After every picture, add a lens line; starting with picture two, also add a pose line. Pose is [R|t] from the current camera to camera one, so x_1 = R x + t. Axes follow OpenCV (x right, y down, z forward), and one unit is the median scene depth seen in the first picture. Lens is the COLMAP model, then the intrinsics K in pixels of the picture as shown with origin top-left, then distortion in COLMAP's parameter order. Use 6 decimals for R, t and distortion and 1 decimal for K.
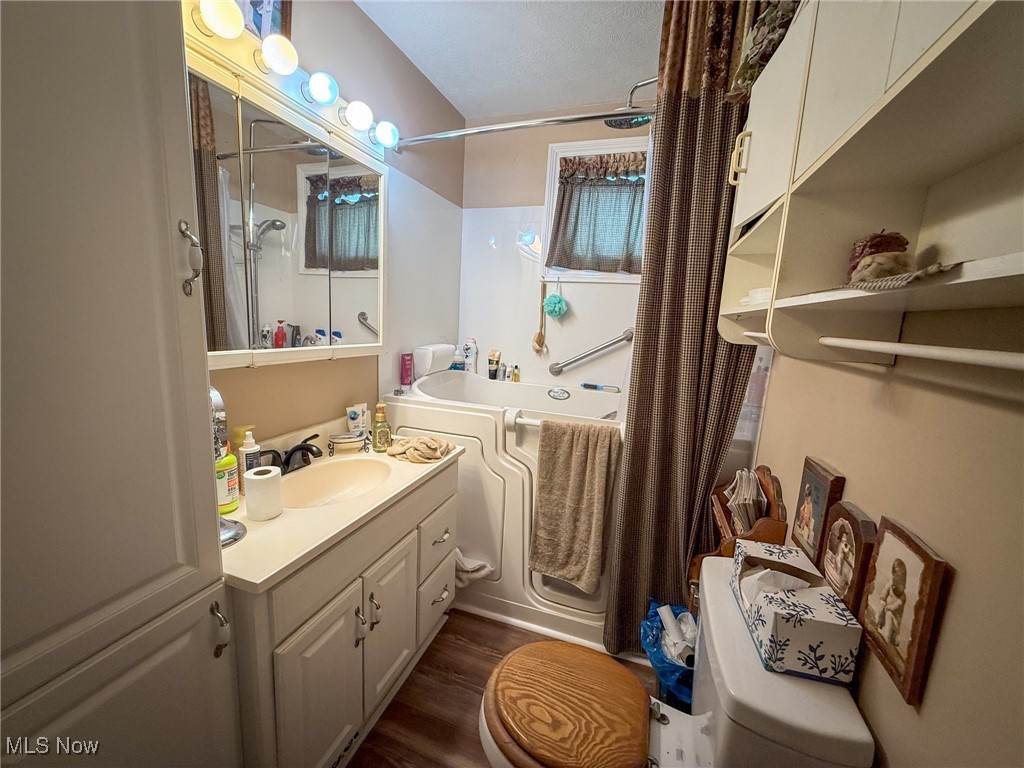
lens RADIAL K [[409.1, 0, 509.5], [0, 409.1, 382.5], [0, 0, 1]] dist [-0.001158, -0.000235]
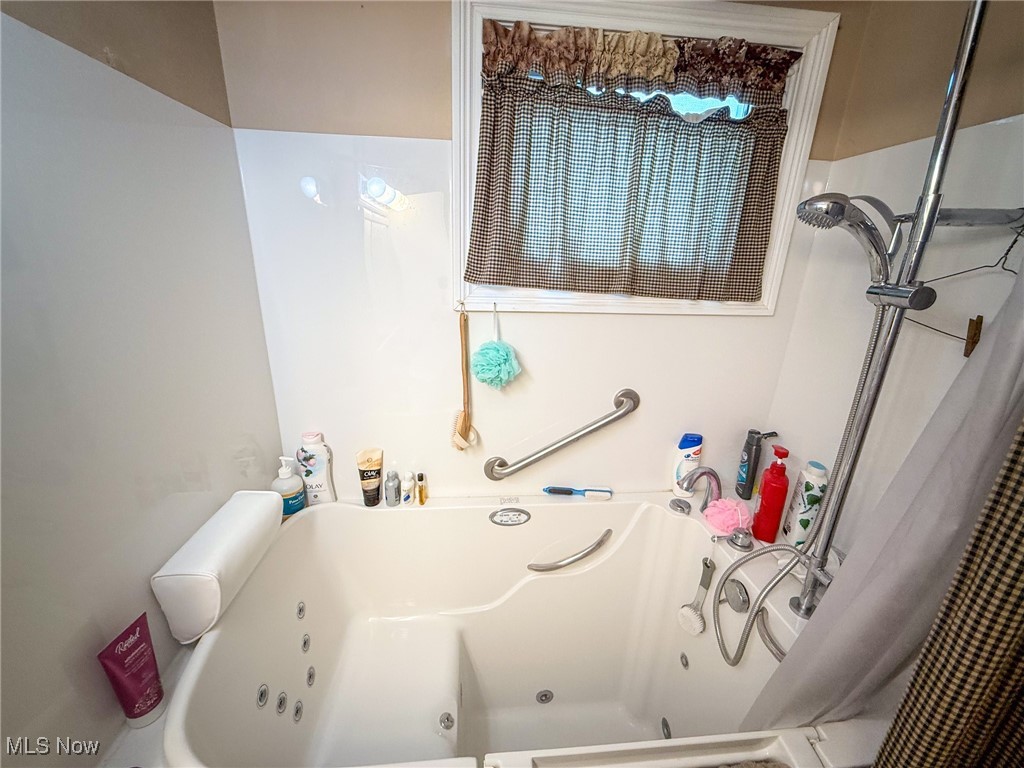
lens RADIAL K [[409.1, 0, 511.7], [0, 409.1, 384.3], [0, 0, 1]] dist [-0.001158, -0.000235]
pose [[0.912883, -0.149217, 0.379972, -0.060024], [0.085313, 0.979982, 0.179879, -0.251170], [-0.399207, -0.131792, 0.907339, 0.546318]]
